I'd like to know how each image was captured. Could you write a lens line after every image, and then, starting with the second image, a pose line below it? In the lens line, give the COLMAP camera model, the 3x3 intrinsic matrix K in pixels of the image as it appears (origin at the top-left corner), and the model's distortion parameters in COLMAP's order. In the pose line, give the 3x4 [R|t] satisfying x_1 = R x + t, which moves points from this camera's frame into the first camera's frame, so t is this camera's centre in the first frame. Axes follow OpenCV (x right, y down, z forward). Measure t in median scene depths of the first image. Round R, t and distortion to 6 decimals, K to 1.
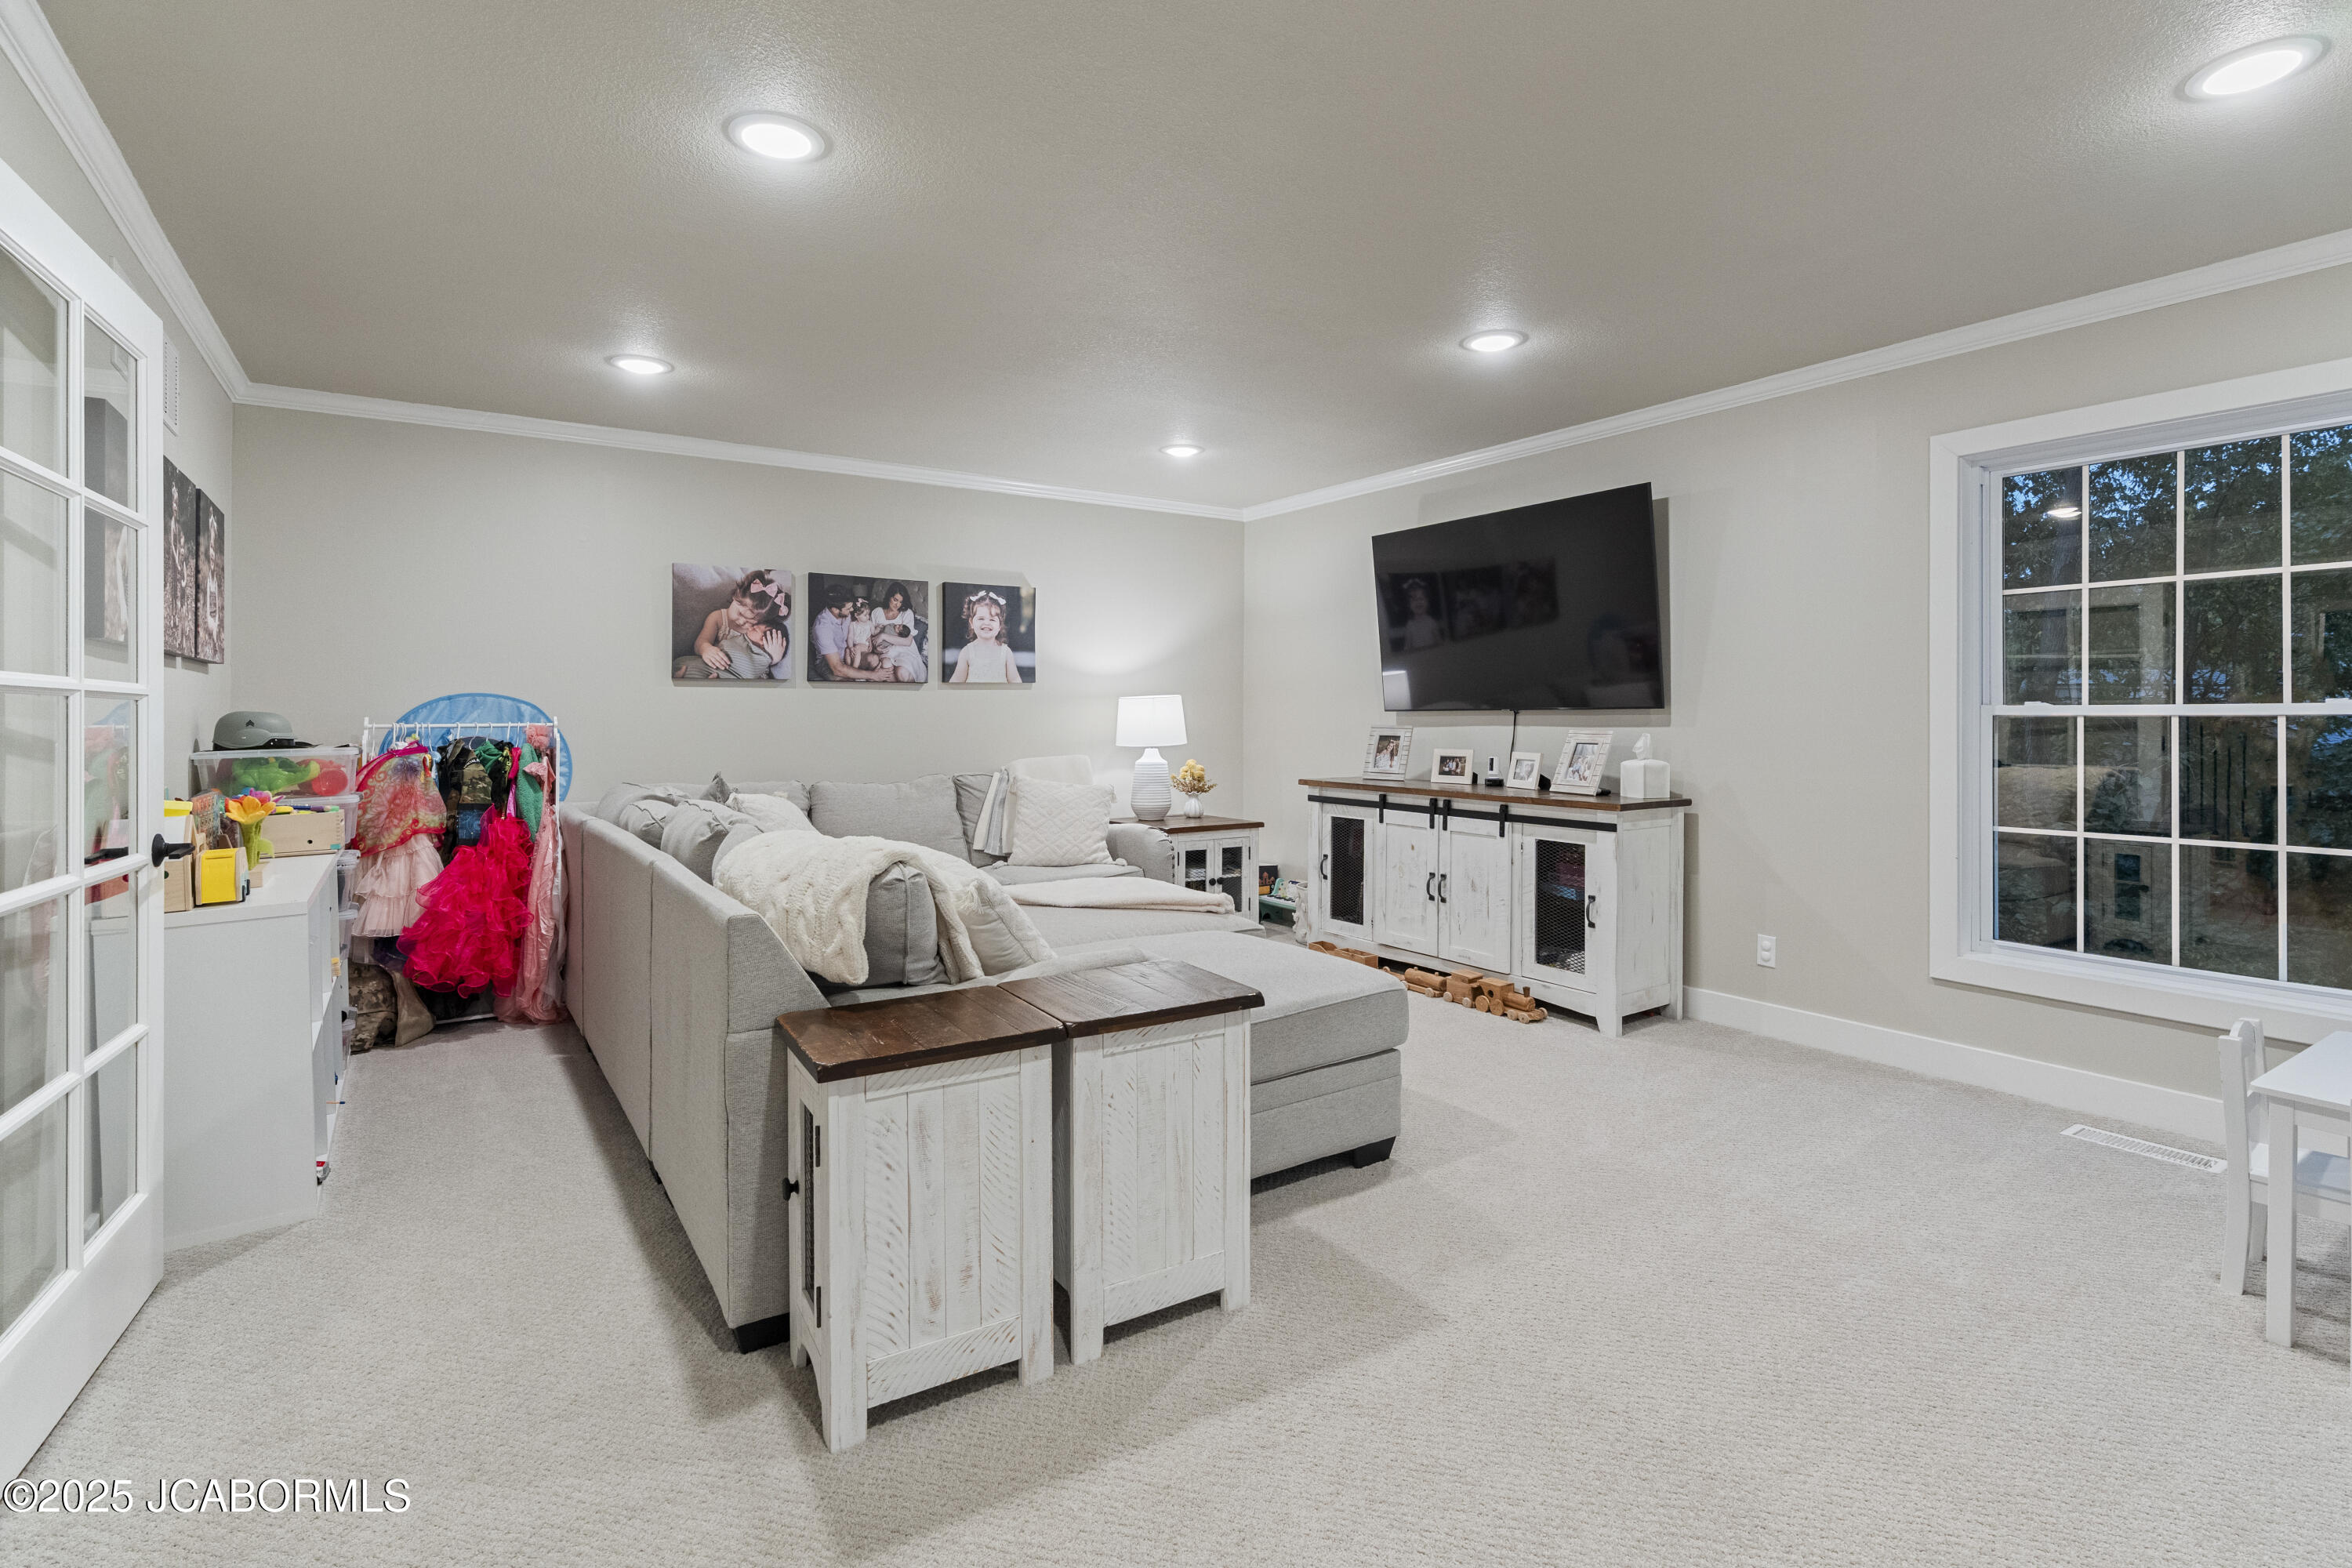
lens RADIAL K [[1081.0, 0, 1144.5], [0, 1081.0, 718.4], [0, 0, 1]] dist [-0.013514, 0.000451]
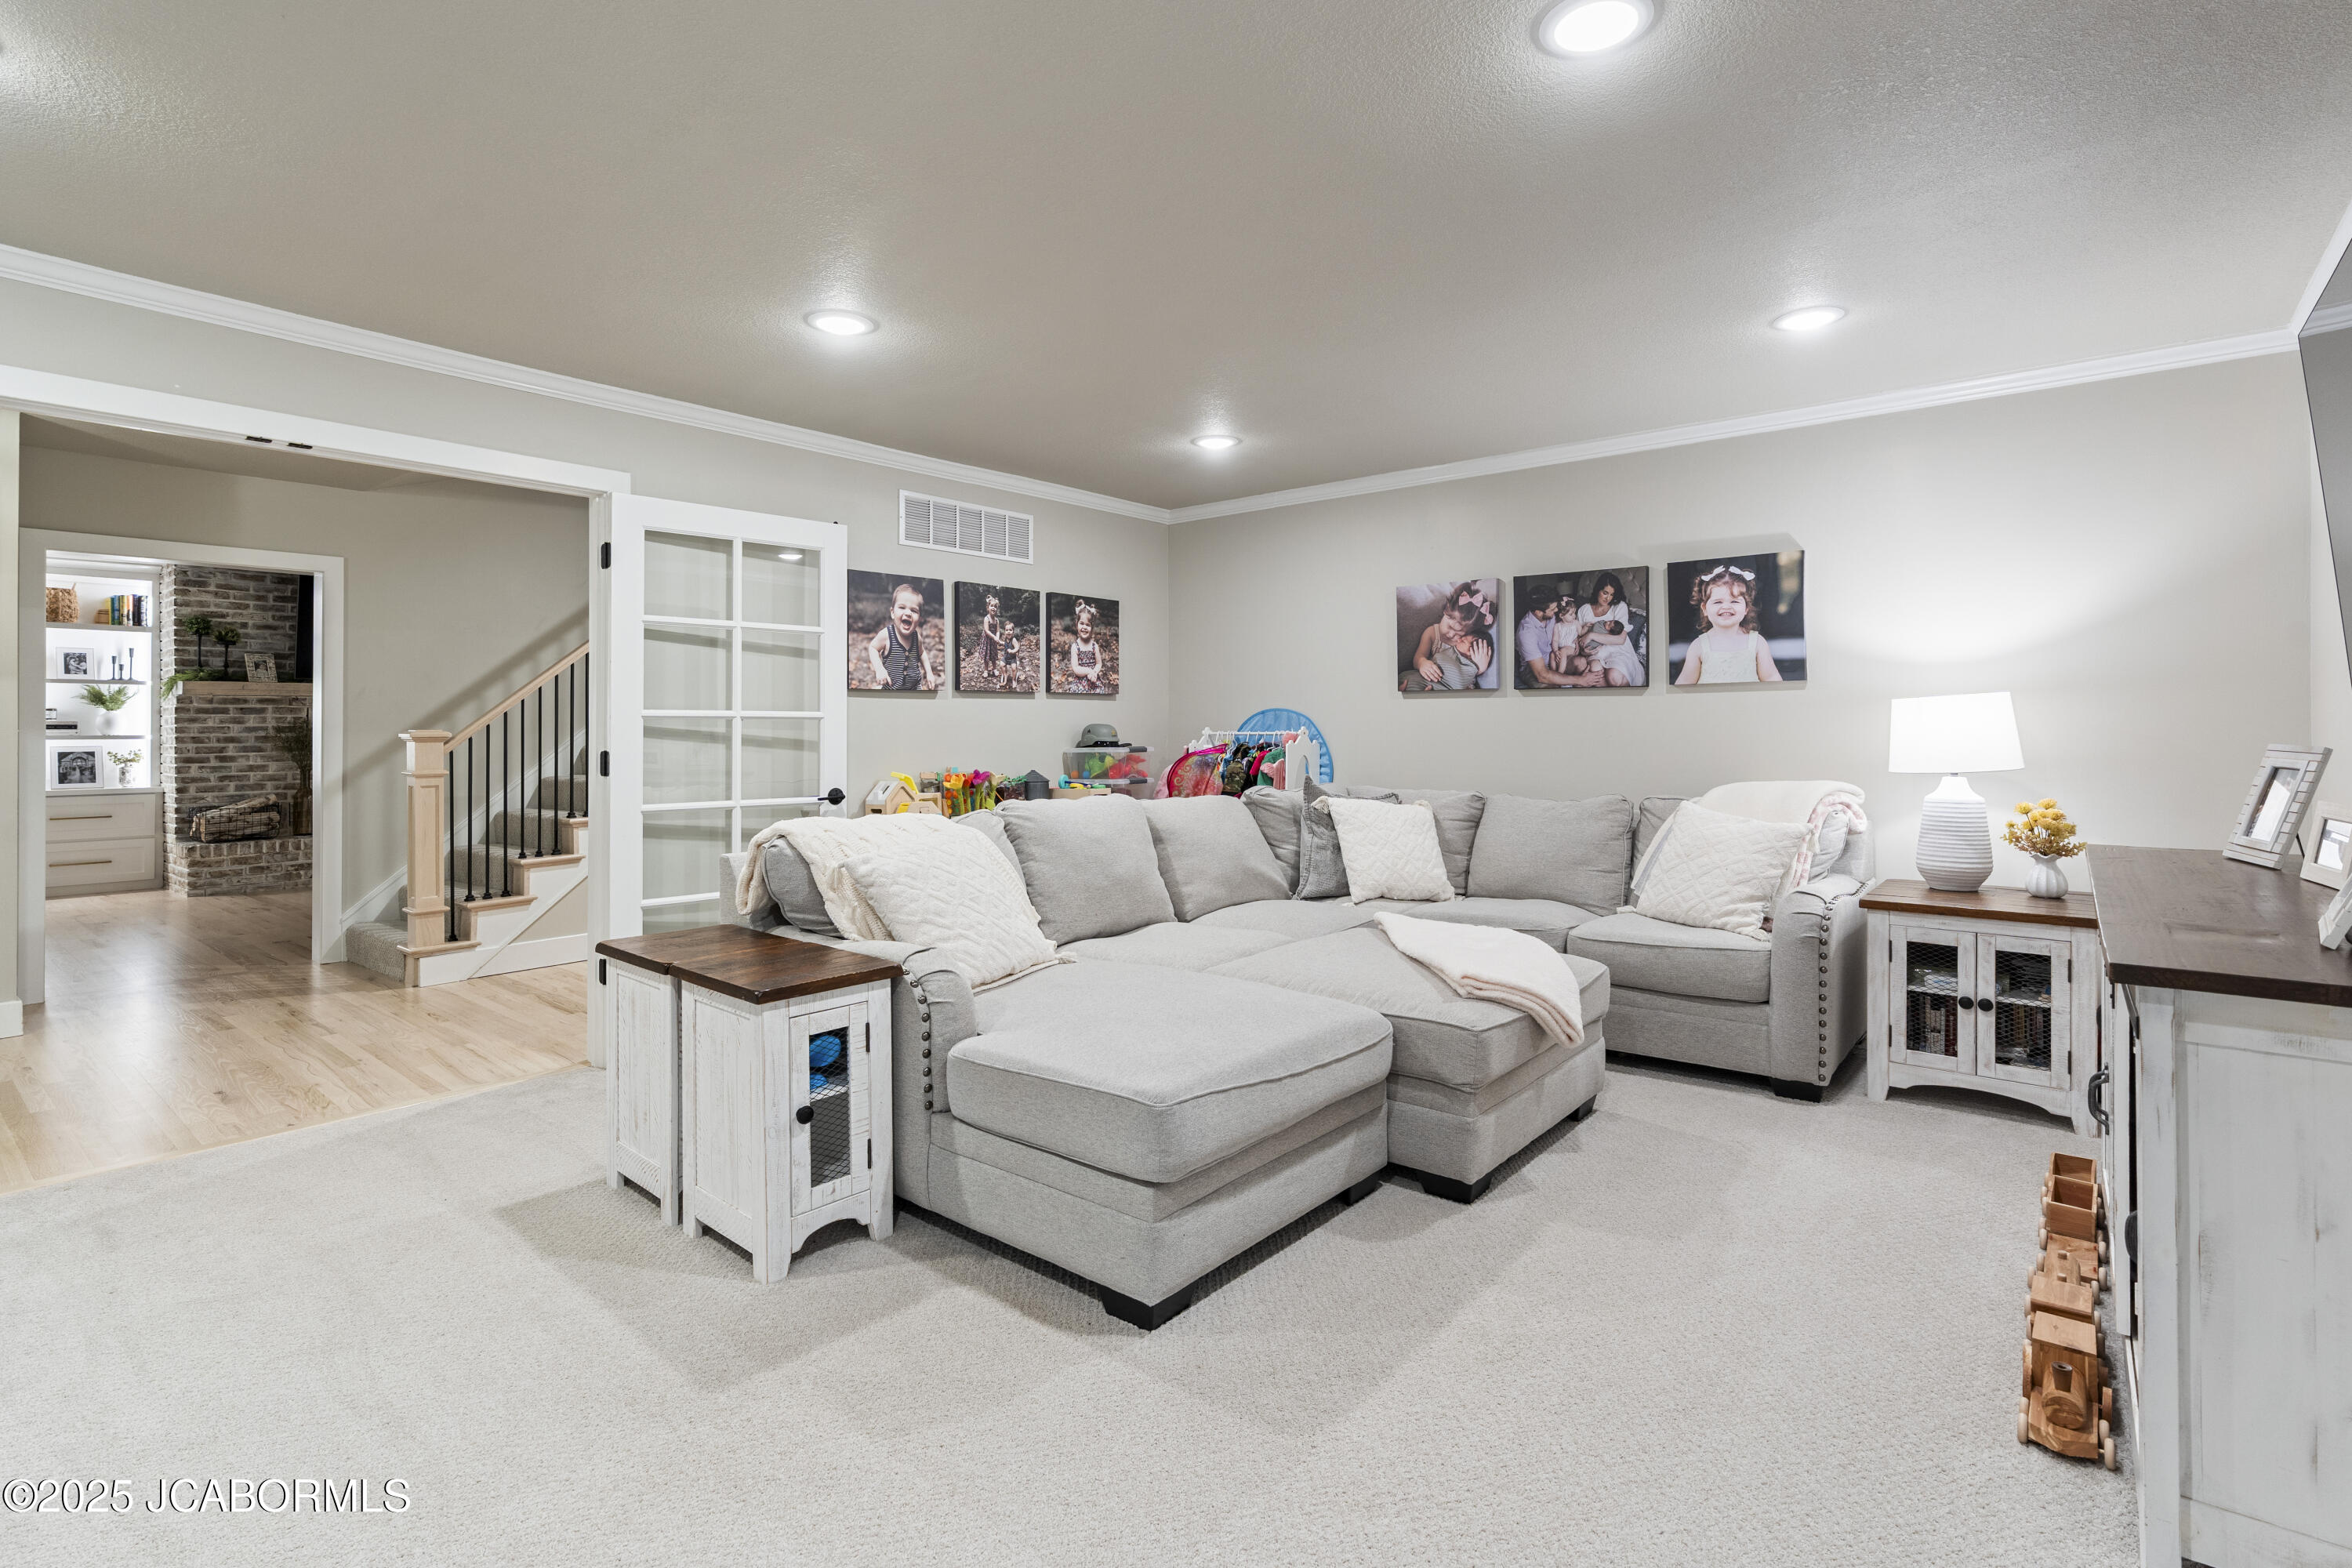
lens RADIAL K [[1081.0, 0, 1243.4], [0, 1081.0, 728.1], [0, 0, 1]] dist [-0.013514, 0.000451]
pose [[0.343928, 0.000593, -0.938996, 0.495365], [-0.001421, 0.999999, 0.000111, -0.000016], [0.938995, 0.001296, 0.343929, 0.429499]]
